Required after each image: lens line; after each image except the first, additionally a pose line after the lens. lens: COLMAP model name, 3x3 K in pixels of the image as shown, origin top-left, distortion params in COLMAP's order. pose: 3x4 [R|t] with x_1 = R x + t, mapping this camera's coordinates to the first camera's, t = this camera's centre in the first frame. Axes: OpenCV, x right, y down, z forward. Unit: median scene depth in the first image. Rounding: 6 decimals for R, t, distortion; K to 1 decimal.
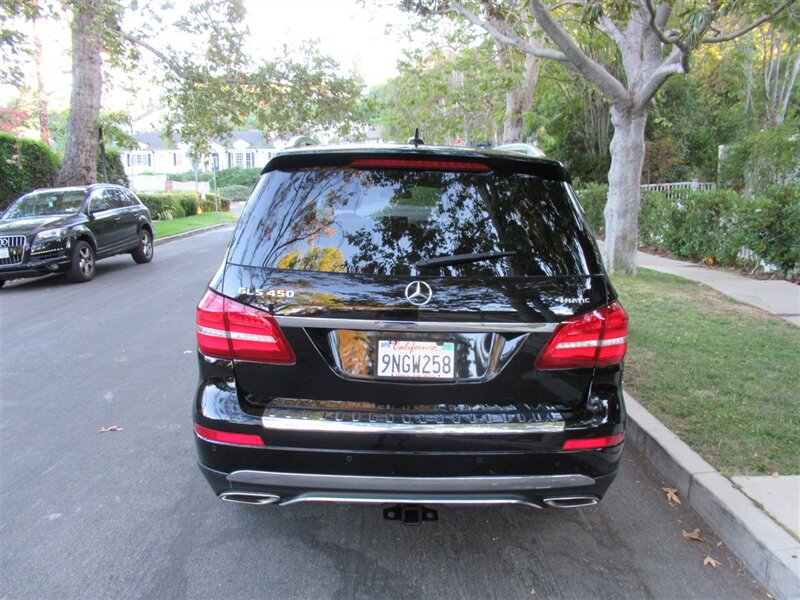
lens RADIAL K [[709.3, 0, 394.6], [0, 709.3, 303.7], [0, 0, 1]] dist [-0.003080, 0.026133]
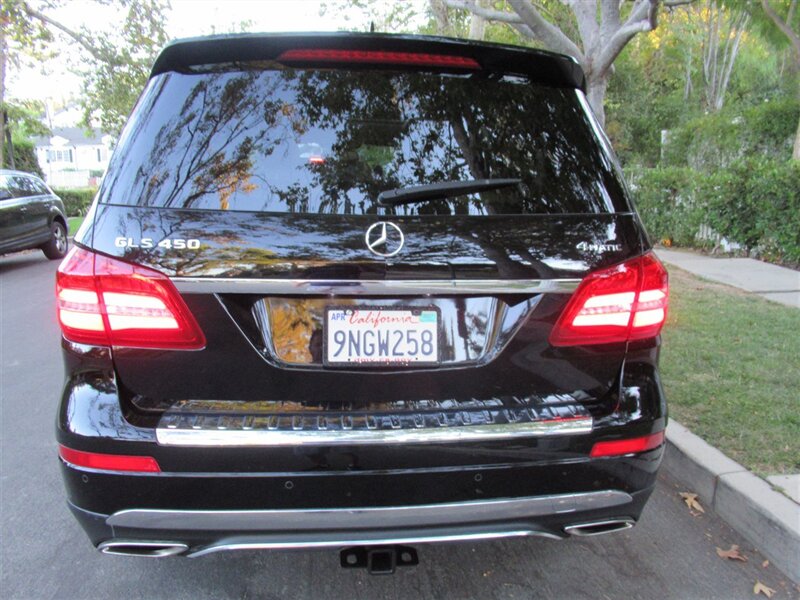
lens RADIAL K [[709.3, 0, 401.8], [0, 709.3, 304.8], [0, 0, 1]] dist [-0.003080, 0.026133]
pose [[0.995340, -0.026007, 0.092853, -0.011009], [0.025801, 0.999661, 0.003423, 0.033343], [-0.092910, -0.001011, 0.995674, 0.226464]]
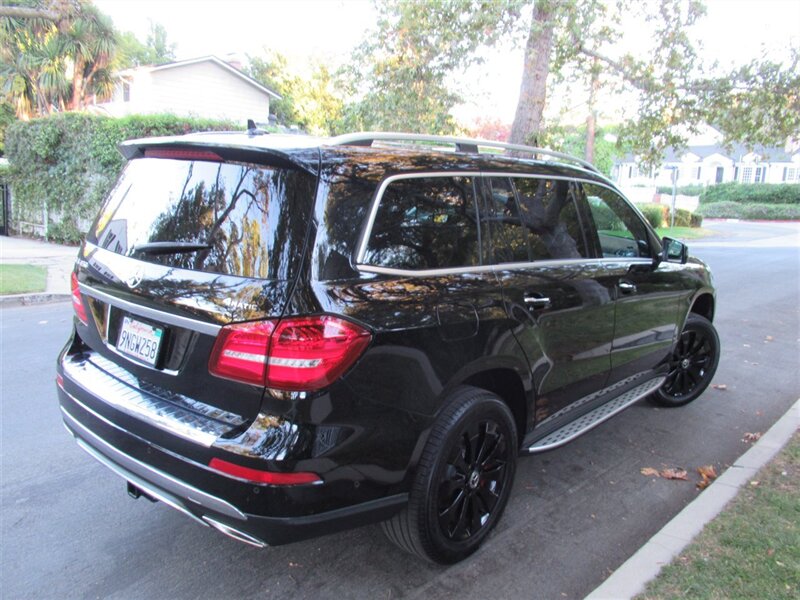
lens RADIAL K [[709.3, 0, 402.0], [0, 709.3, 295.5], [0, 0, 1]] dist [-0.003080, 0.026133]
pose [[0.749813, 0.133811, -0.647977, 0.717413], [-0.153608, 0.987784, 0.026233, -0.052538], [0.643572, 0.079865, 0.761208, 0.332343]]
